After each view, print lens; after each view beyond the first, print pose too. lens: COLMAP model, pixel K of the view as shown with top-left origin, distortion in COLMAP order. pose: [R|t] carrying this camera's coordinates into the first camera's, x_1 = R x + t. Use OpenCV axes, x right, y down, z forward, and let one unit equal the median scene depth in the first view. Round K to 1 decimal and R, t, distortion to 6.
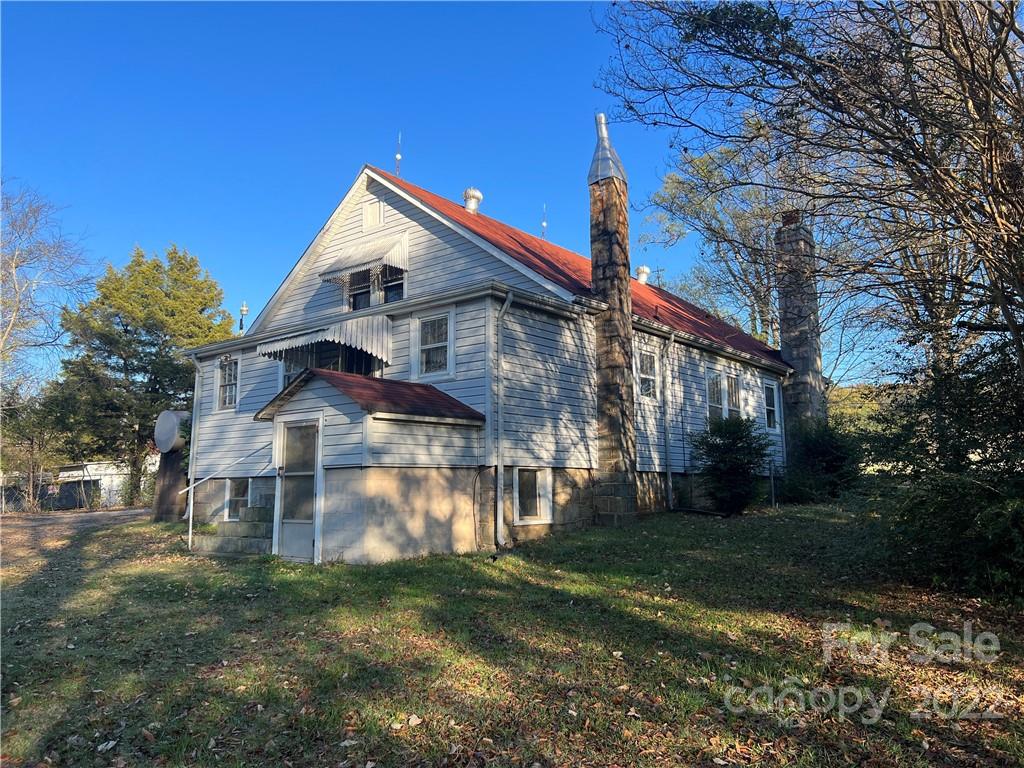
lens RADIAL K [[774.1, 0, 514.5], [0, 774.1, 378.0], [0, 0, 1]] dist [0.043371, -0.017231]
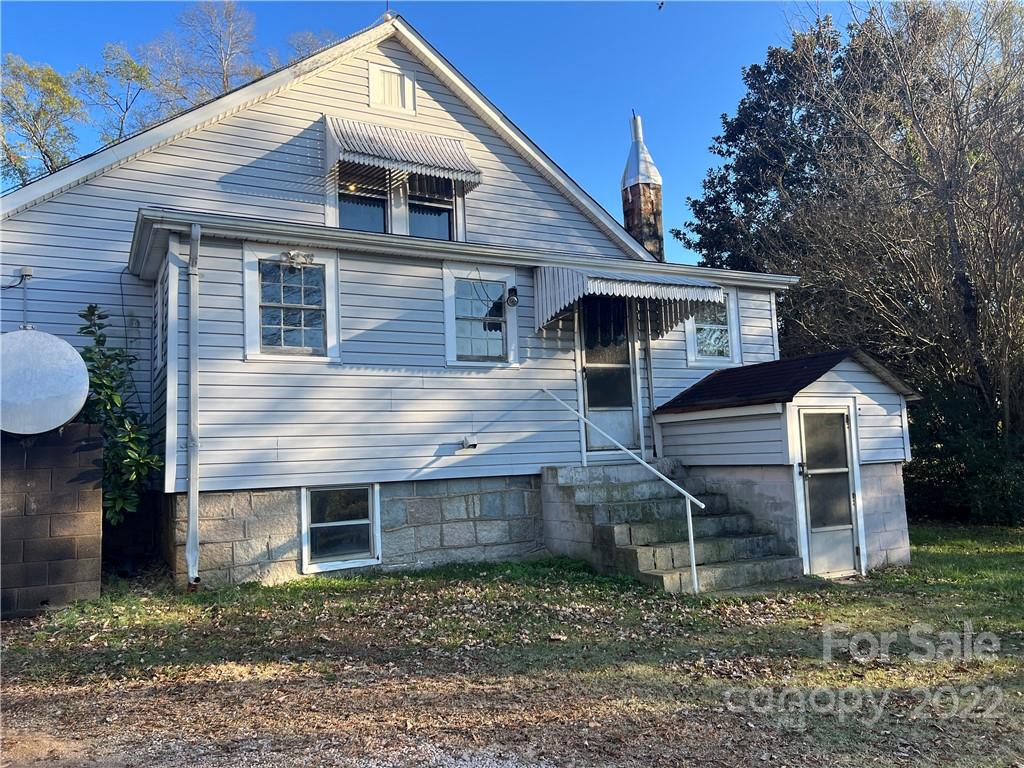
lens RADIAL K [[774.1, 0, 513.1], [0, 774.1, 390.5], [0, 0, 1]] dist [0.043371, -0.017231]
pose [[0.391420, 0.076253, 0.917047, -0.799210], [-0.098999, 0.994266, -0.040419, 0.071214], [-0.914871, -0.074966, 0.396724, 0.668020]]
